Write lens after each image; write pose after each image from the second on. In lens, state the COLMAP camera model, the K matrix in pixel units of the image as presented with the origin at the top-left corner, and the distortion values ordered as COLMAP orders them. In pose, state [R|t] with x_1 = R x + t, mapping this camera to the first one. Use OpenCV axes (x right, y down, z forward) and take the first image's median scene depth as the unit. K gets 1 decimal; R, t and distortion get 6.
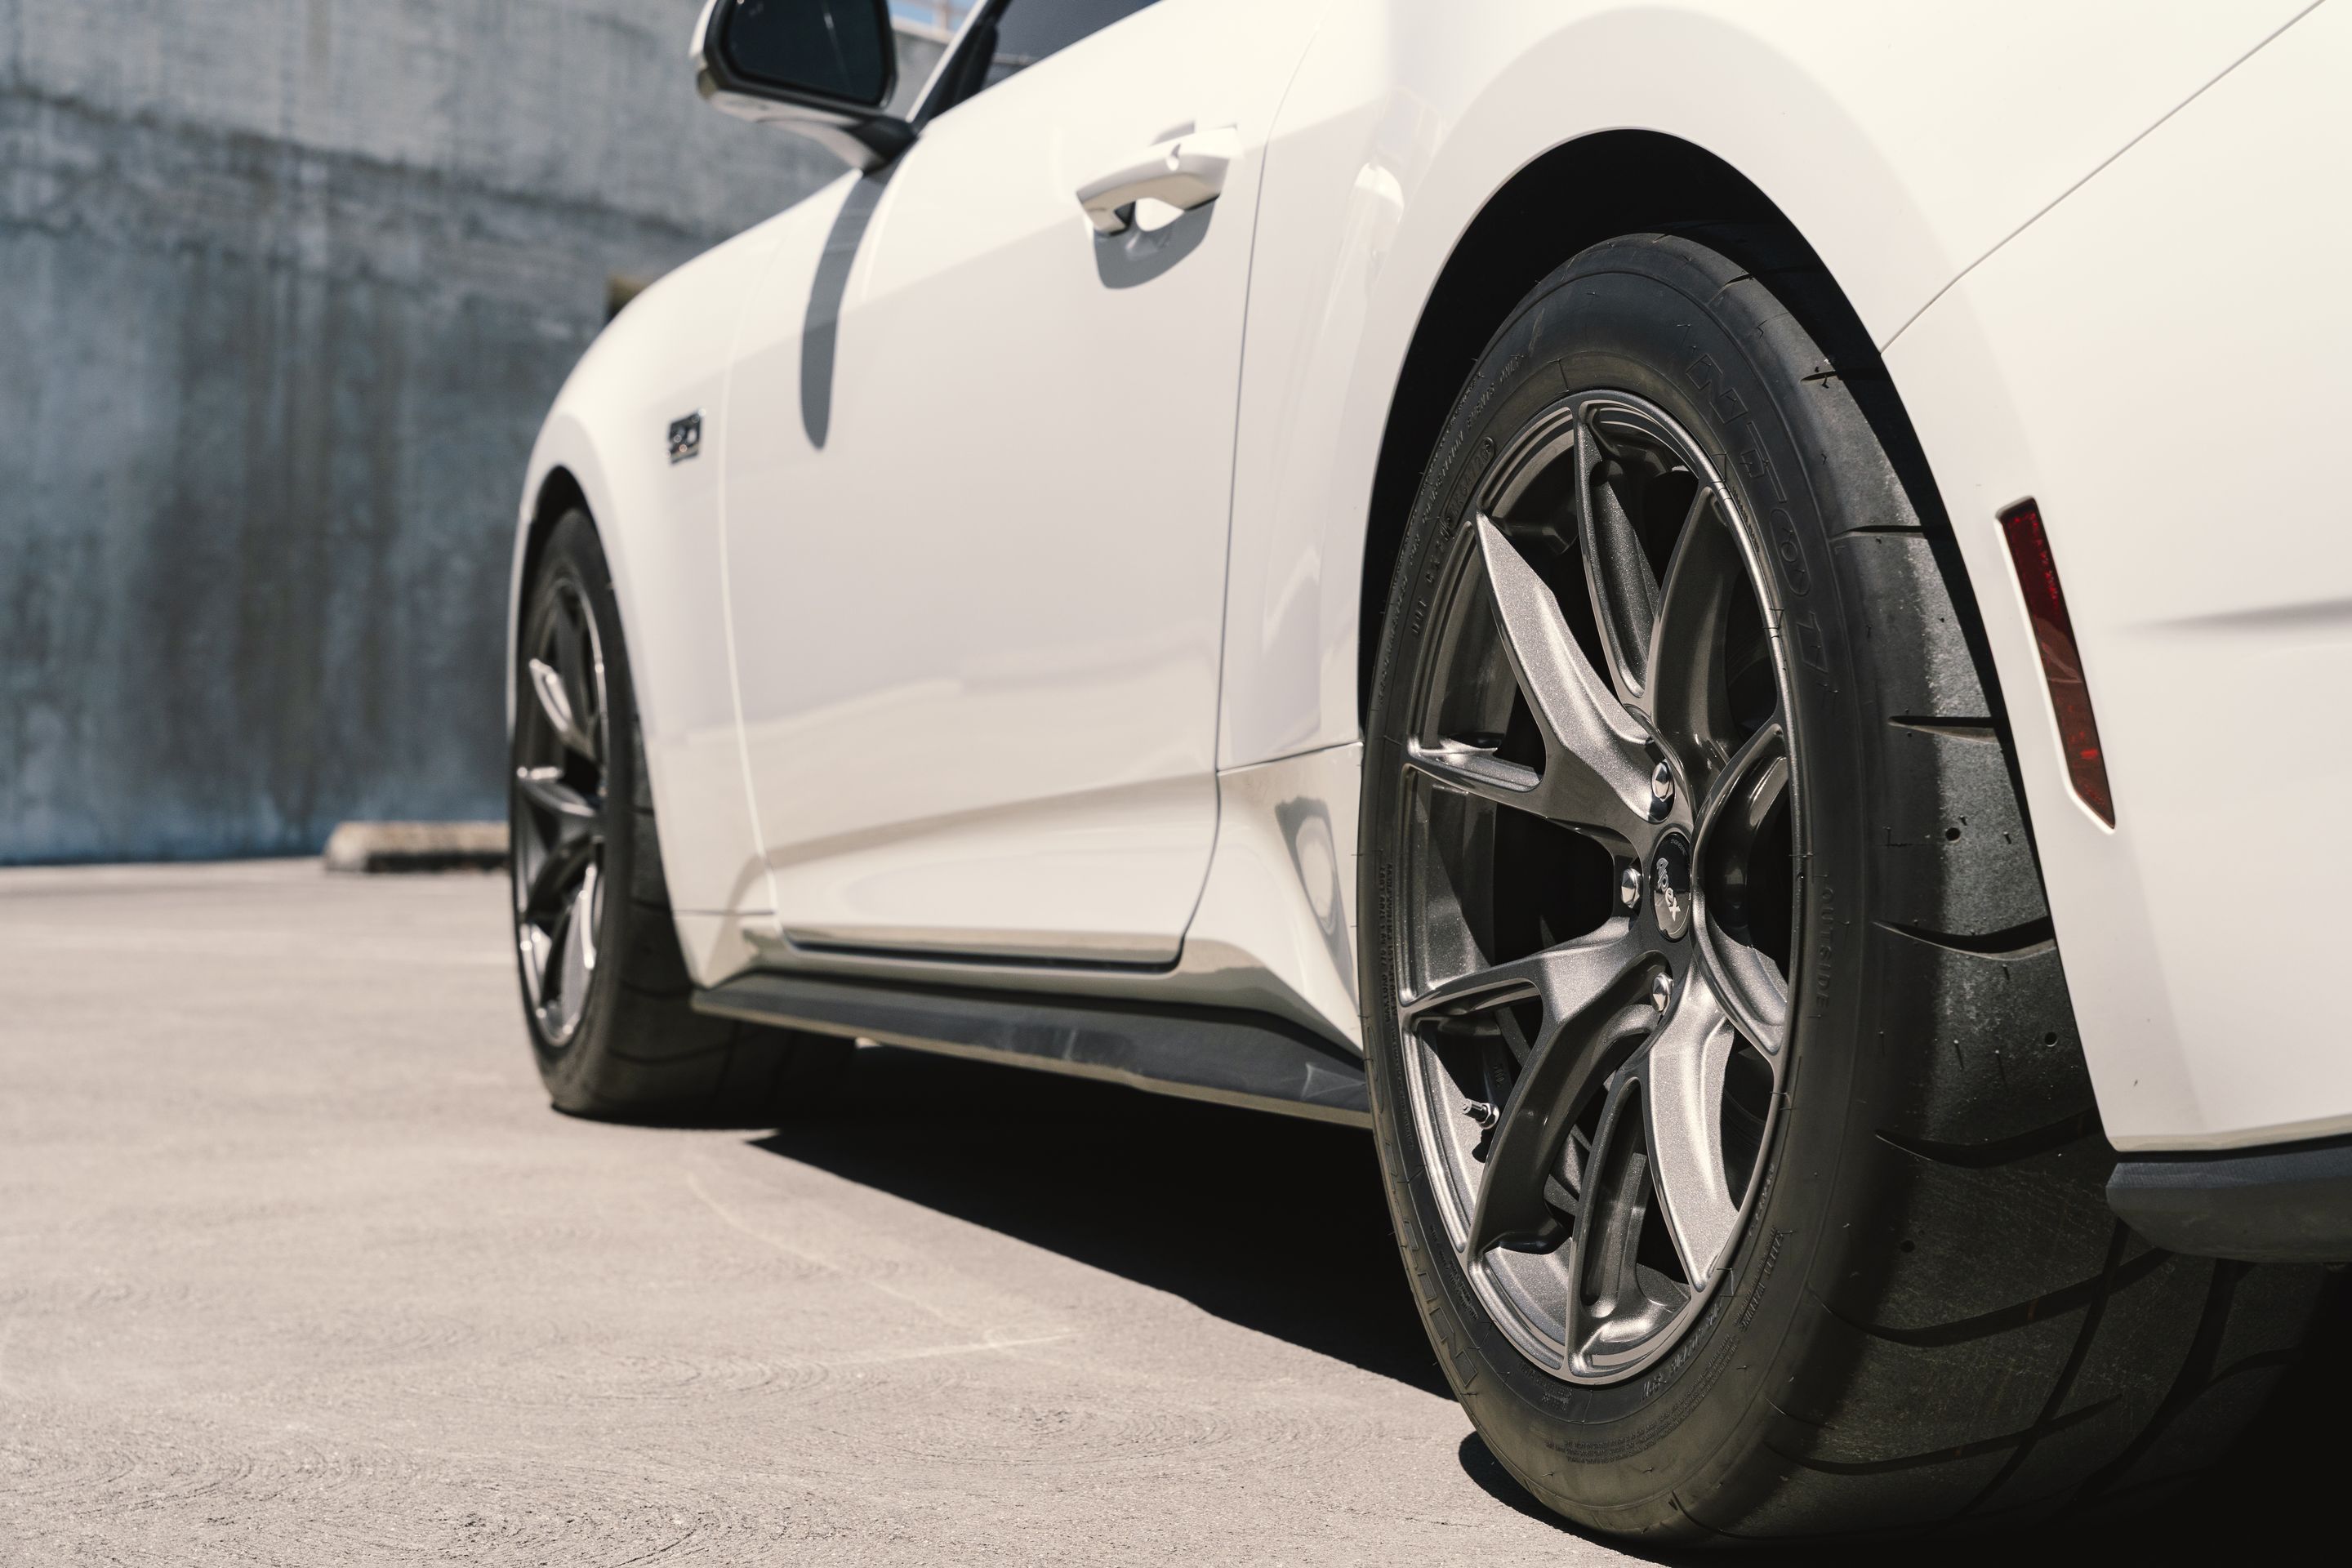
lens RADIAL K [[4623.6, 0, 1208.2], [0, 4623.6, 778.8], [0, 0, 1]] dist [0.029699, 0.273359]
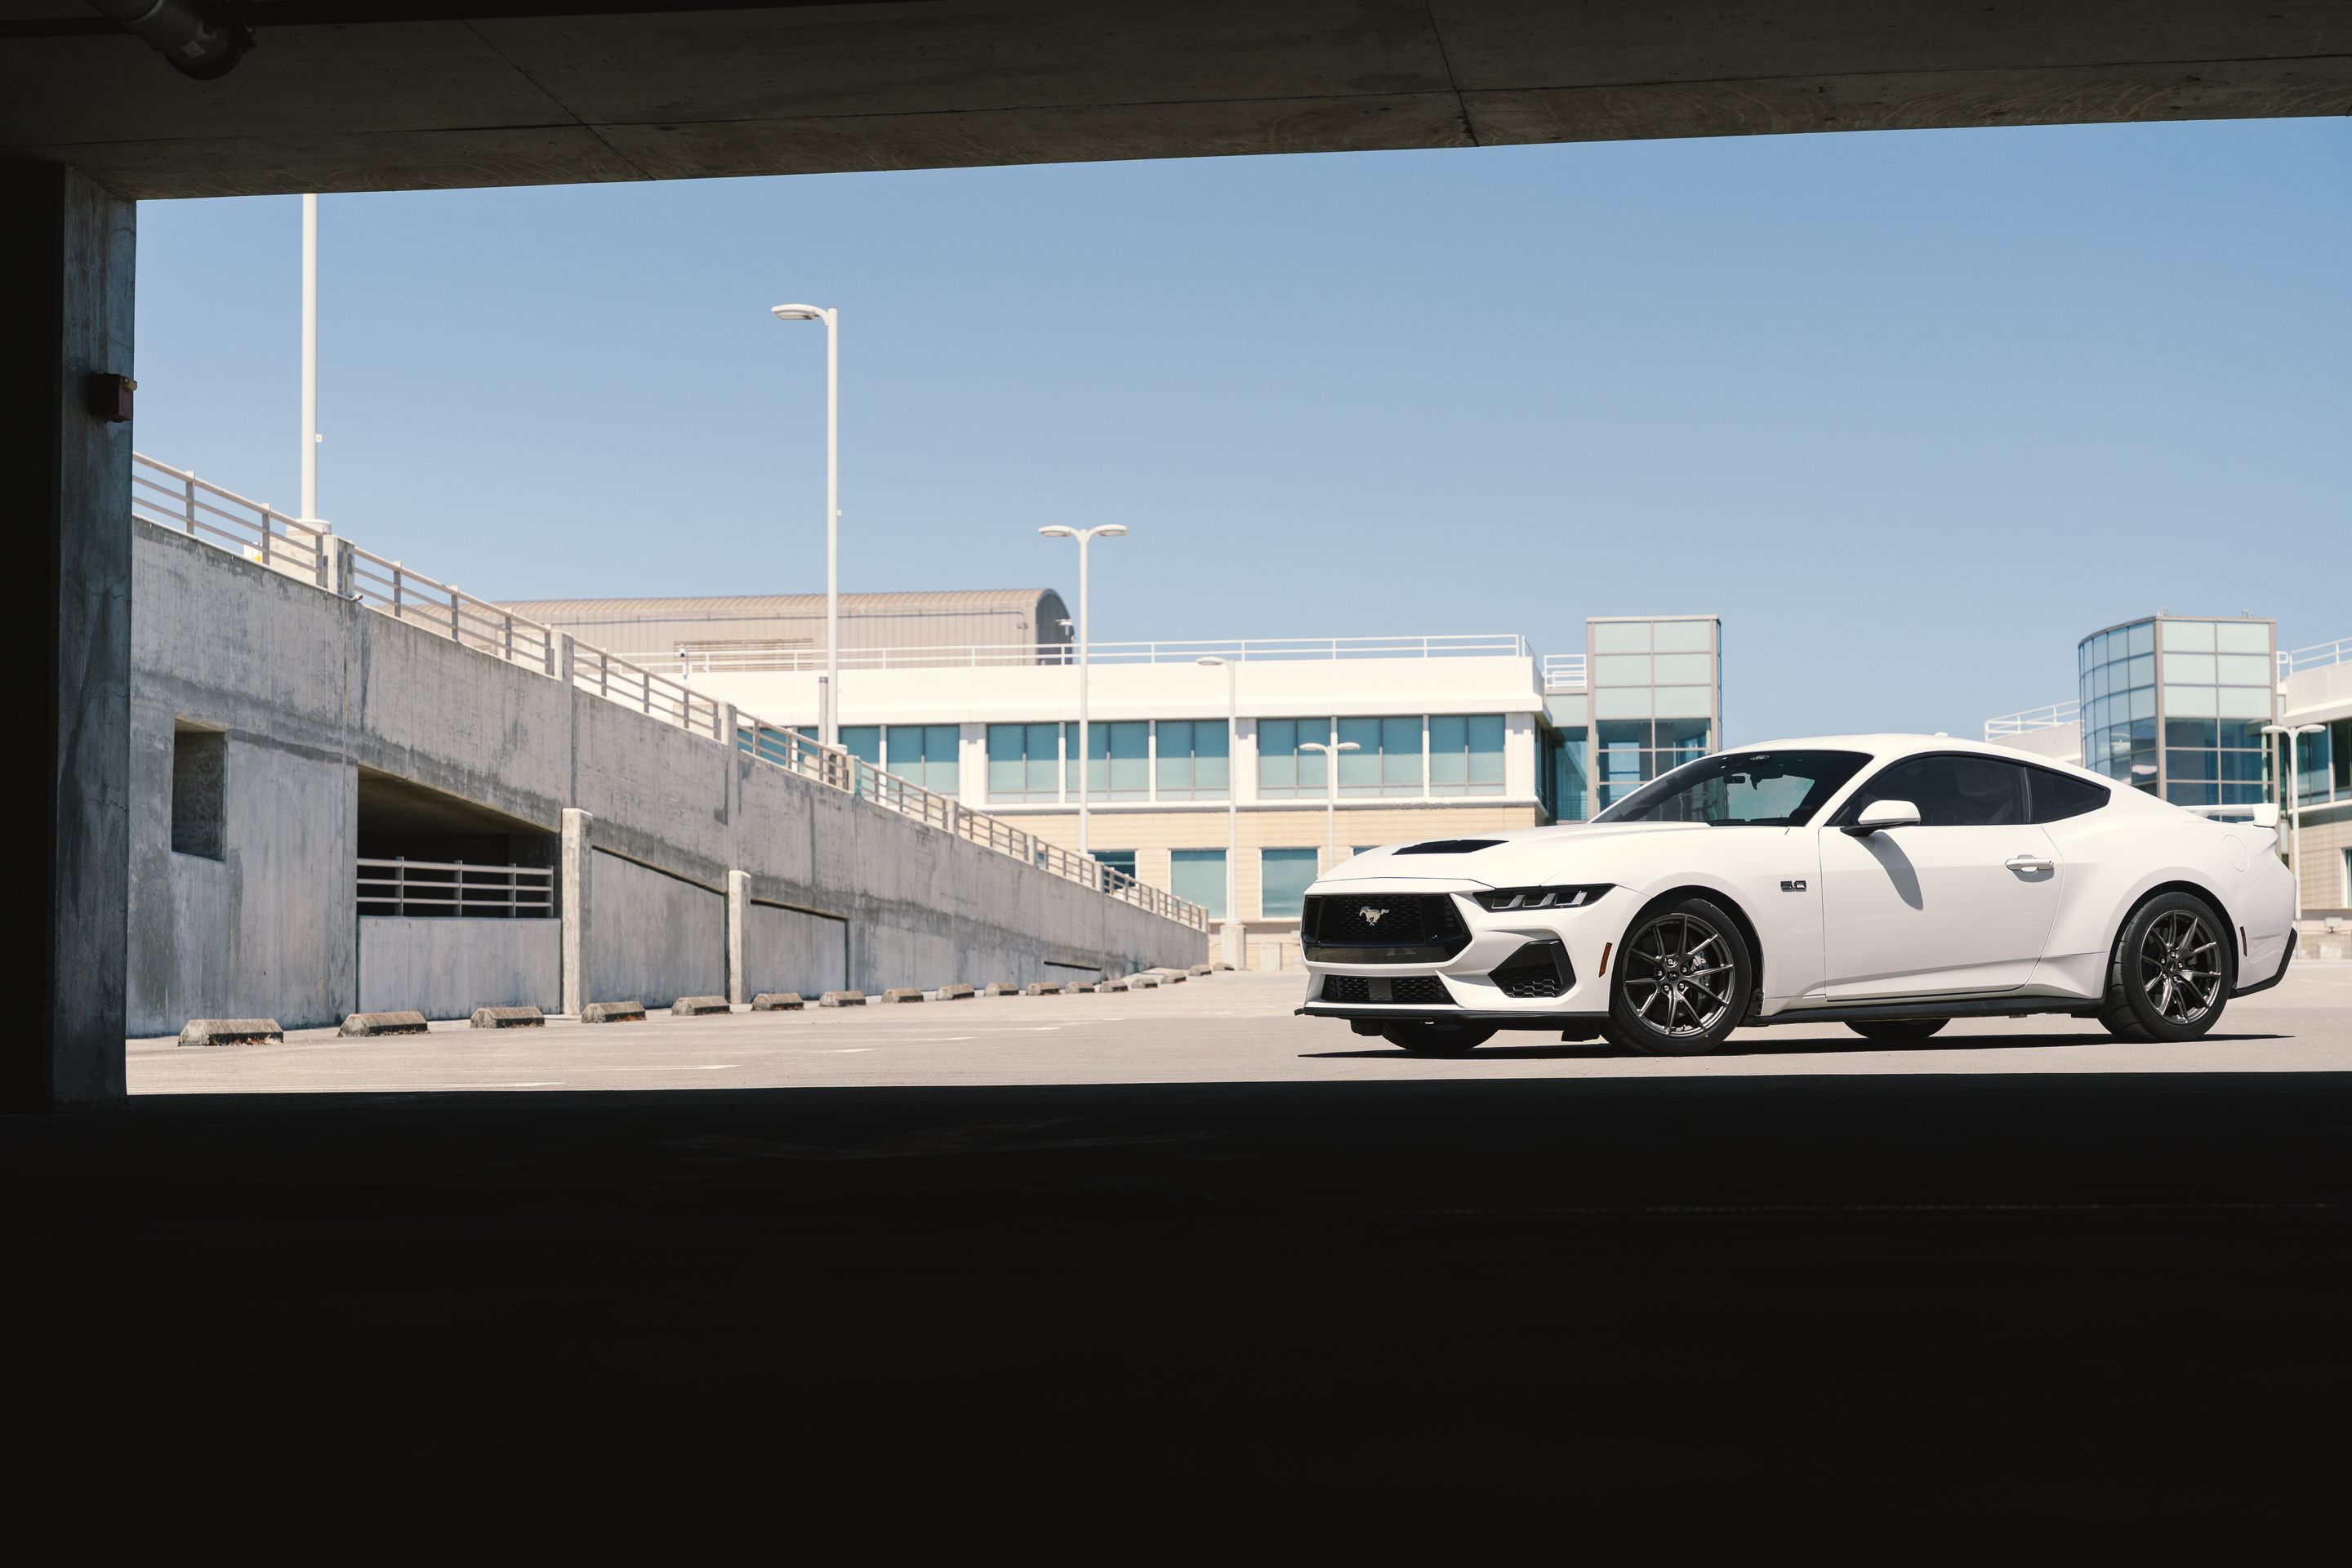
lens RADIAL K [[4623.6, 0, 1208.2], [0, 4623.6, 778.8], [0, 0, 1]] dist [0.029699, 0.273359]
pose [[0.882488, 0.006496, 0.470290, -0.661853], [0.017254, 0.998784, -0.046172, 0.005824], [-0.470018, 0.048860, 0.881303, -0.815484]]
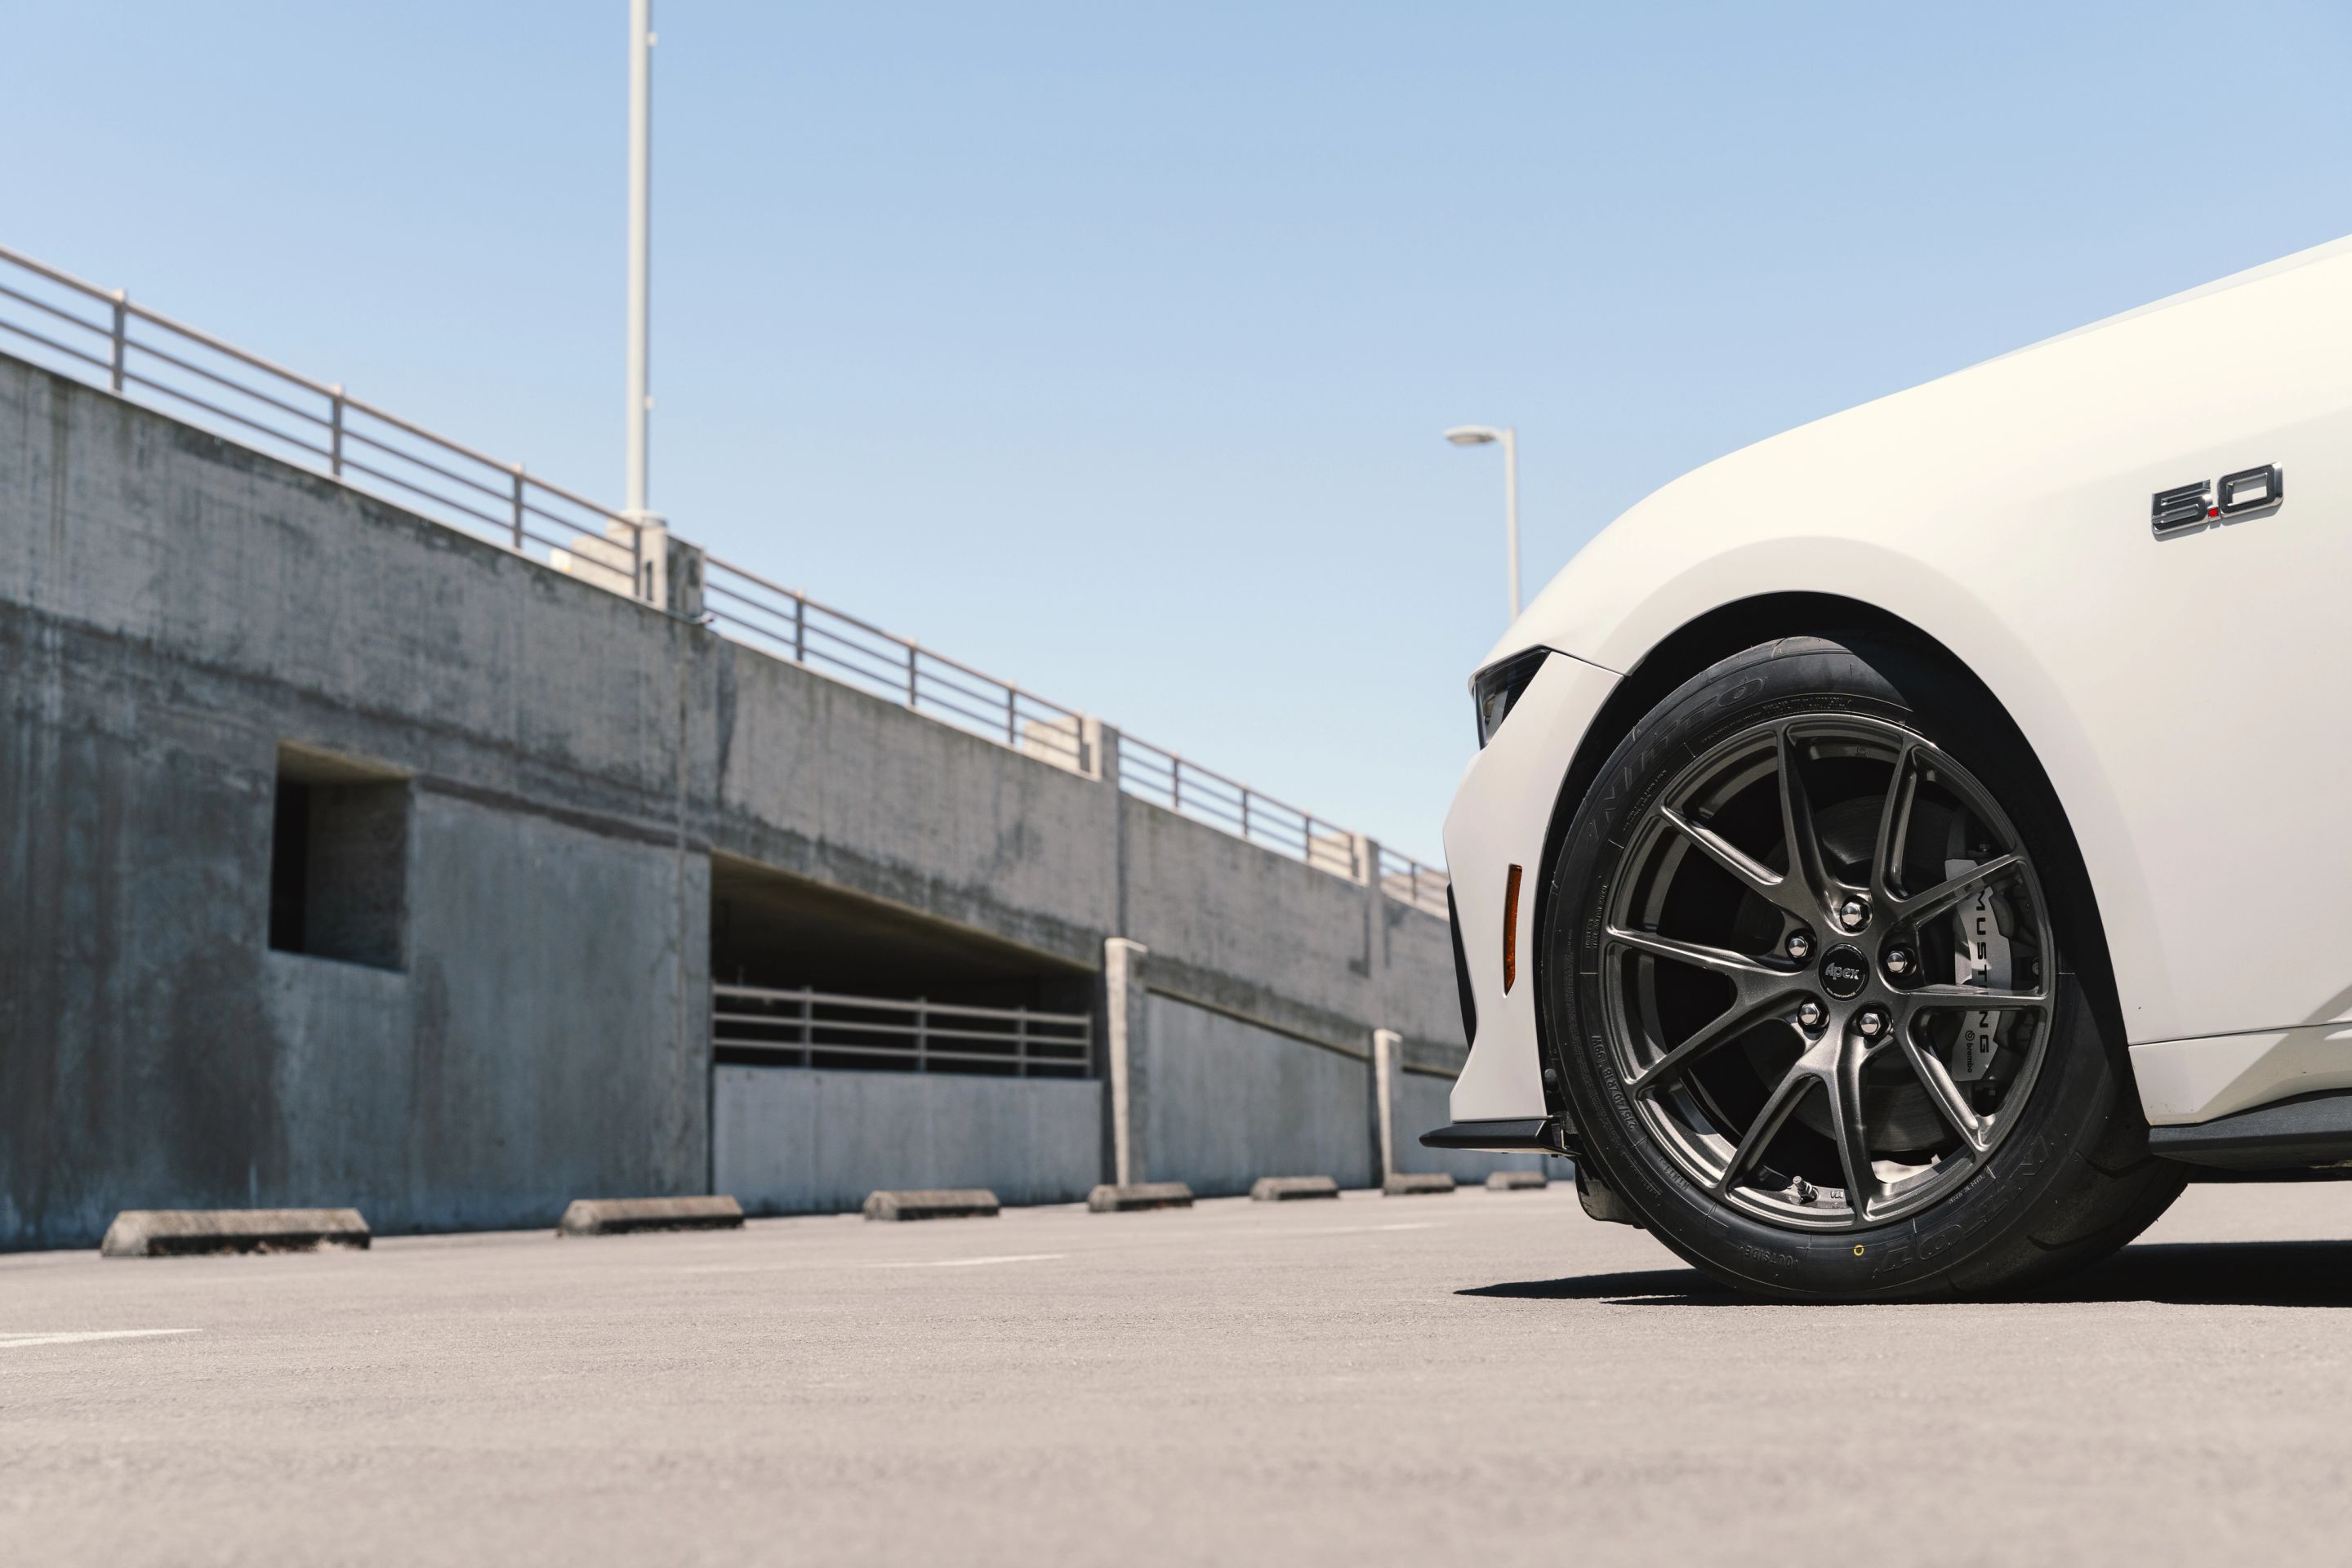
lens RADIAL K [[3451.5, 0, 1176.0], [0, 3451.5, 784.0], [0, 0, 1]] dist [0.015478, 0.069872]
pose [[0.965143, 0.000615, 0.261724, -0.148806], [0.032958, 0.991752, -0.123865, 0.017681], [-0.259641, 0.128173, 0.957162, 0.127296]]
